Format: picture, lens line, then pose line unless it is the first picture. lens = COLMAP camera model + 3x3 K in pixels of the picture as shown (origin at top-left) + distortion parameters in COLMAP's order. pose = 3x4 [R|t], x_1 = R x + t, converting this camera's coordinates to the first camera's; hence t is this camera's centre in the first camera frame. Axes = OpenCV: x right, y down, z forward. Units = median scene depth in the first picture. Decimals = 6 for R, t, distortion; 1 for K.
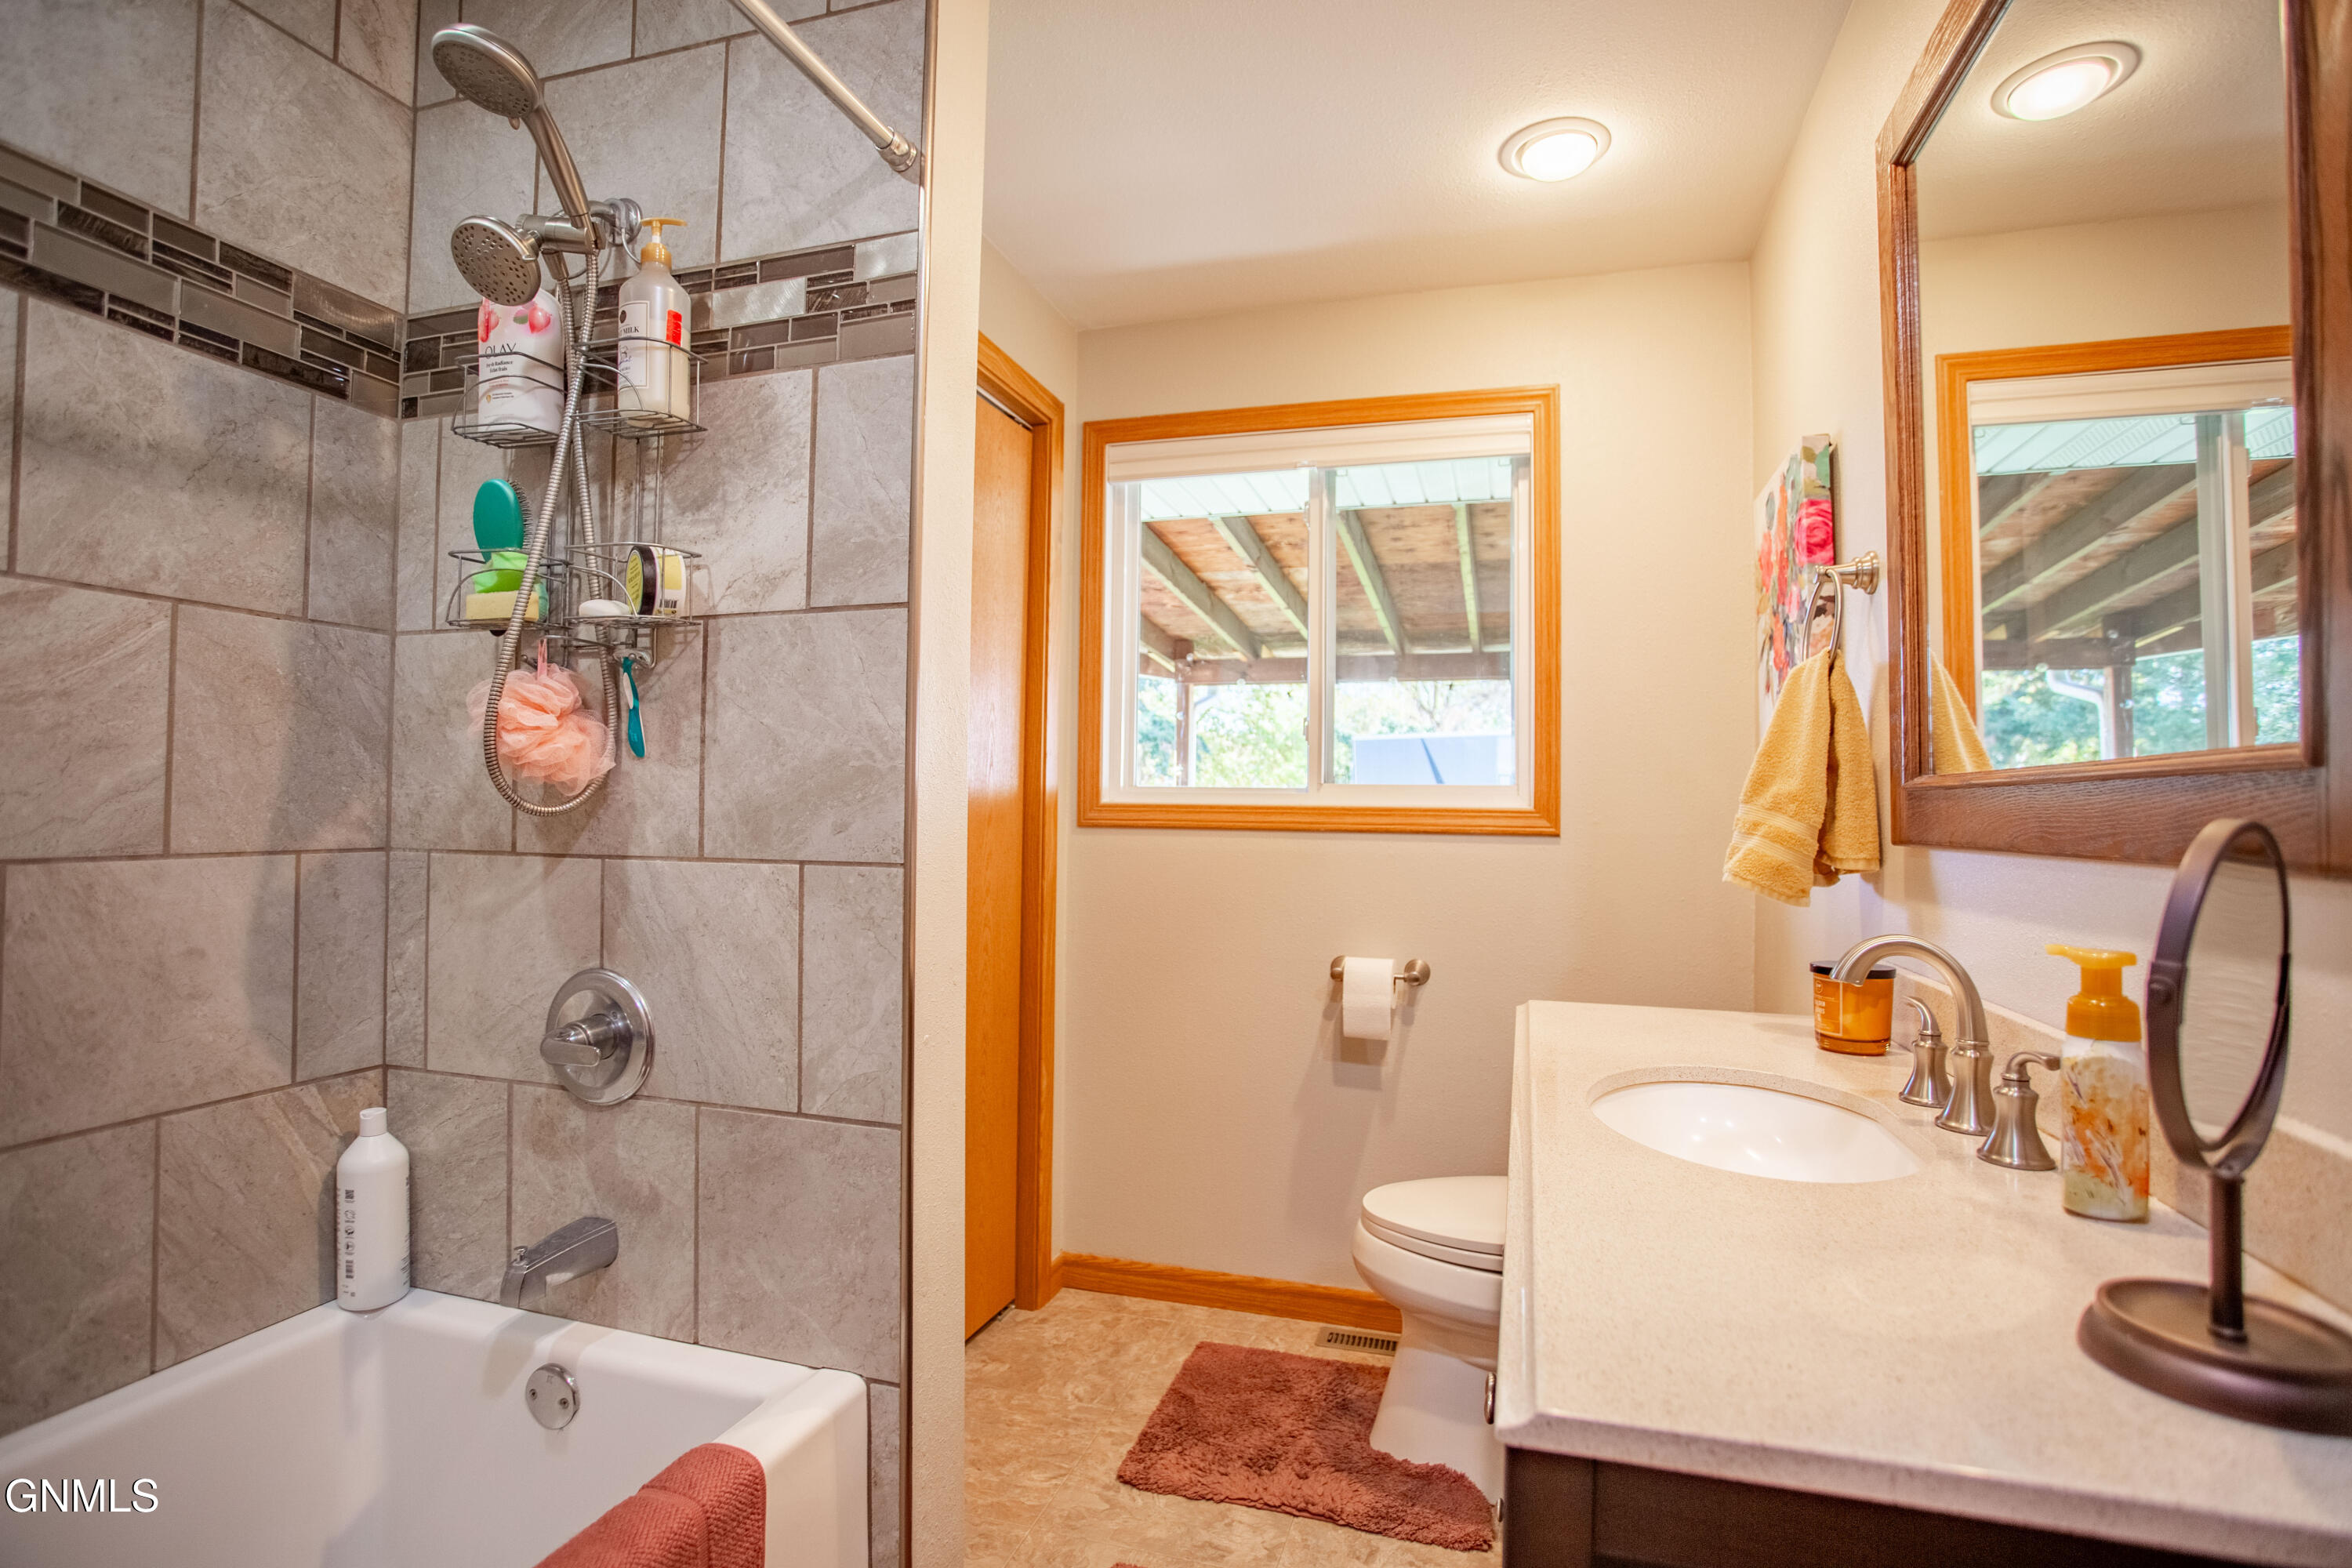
lens RADIAL K [[1149.4, 0, 1150.9], [0, 1149.4, 778.2], [0, 0, 1]] dist [-0.054914, 0.019620]
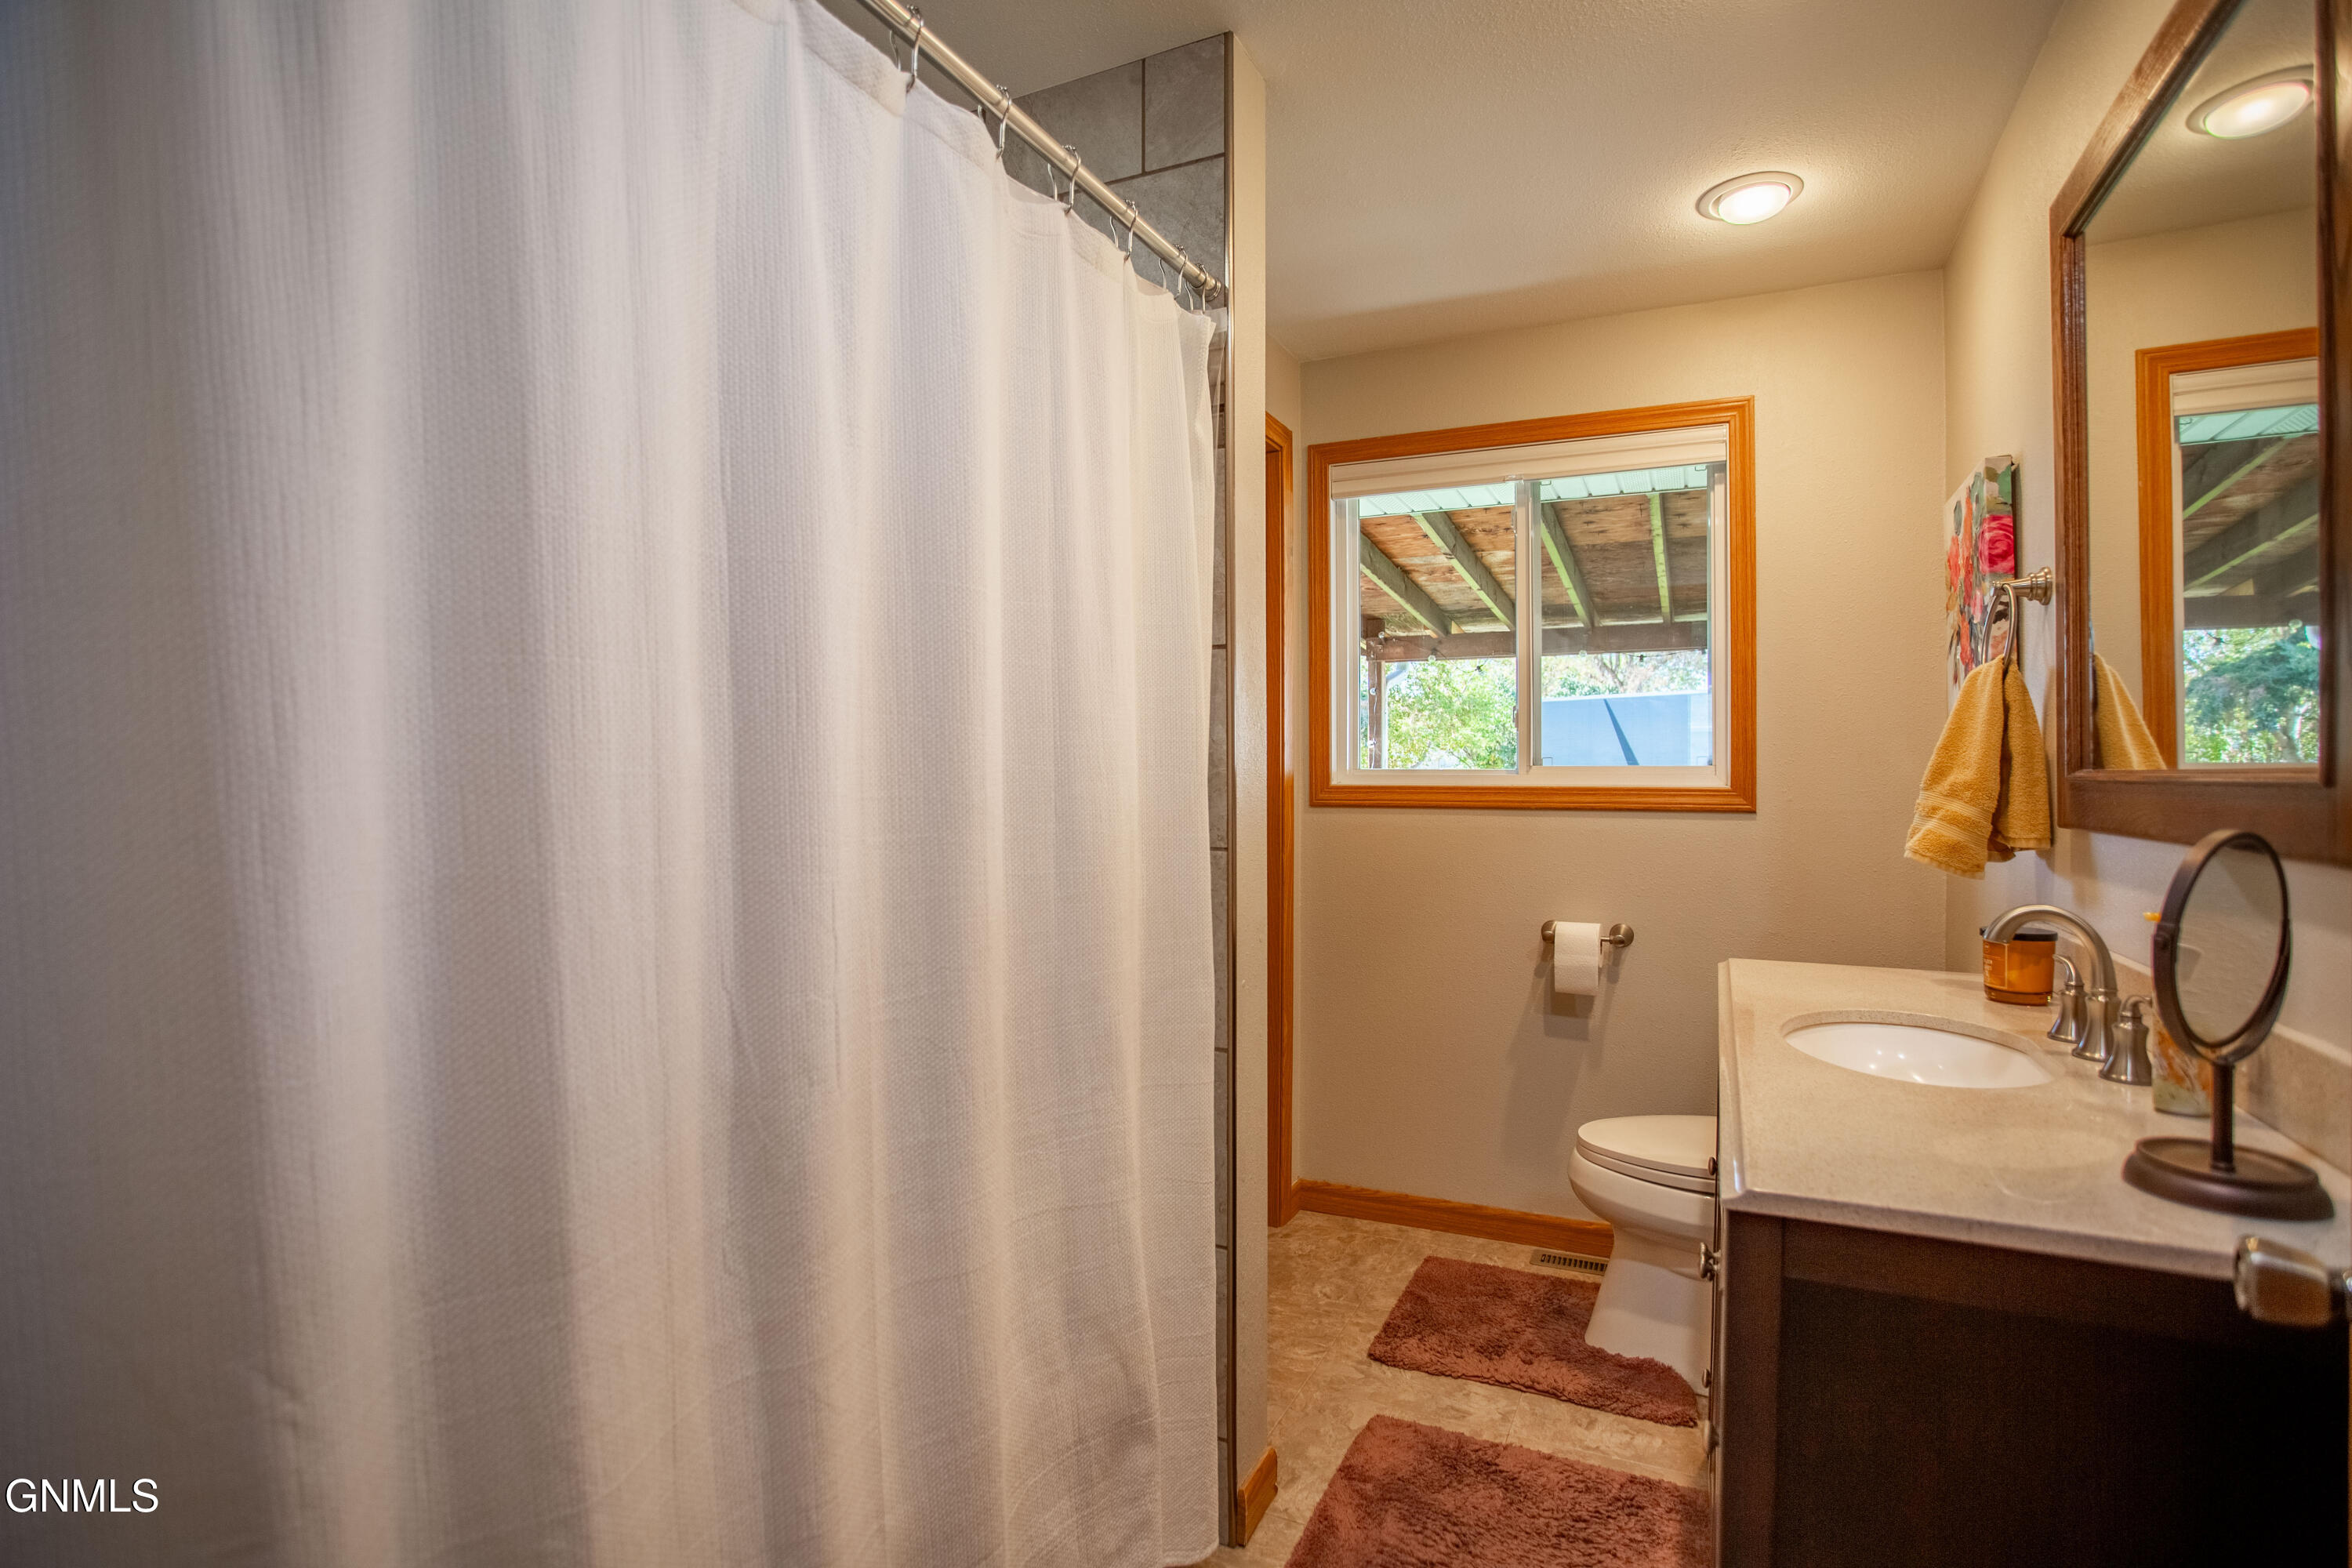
lens RADIAL K [[1149.4, 0, 1157.4], [0, 1149.4, 767.7], [0, 0, 1]] dist [-0.054914, 0.019620]
pose [[0.989975, -0.011041, -0.140810, -0.066792], [0.013886, 0.999719, 0.019236, -0.025122], [0.140558, -0.020998, 0.989850, -0.182395]]
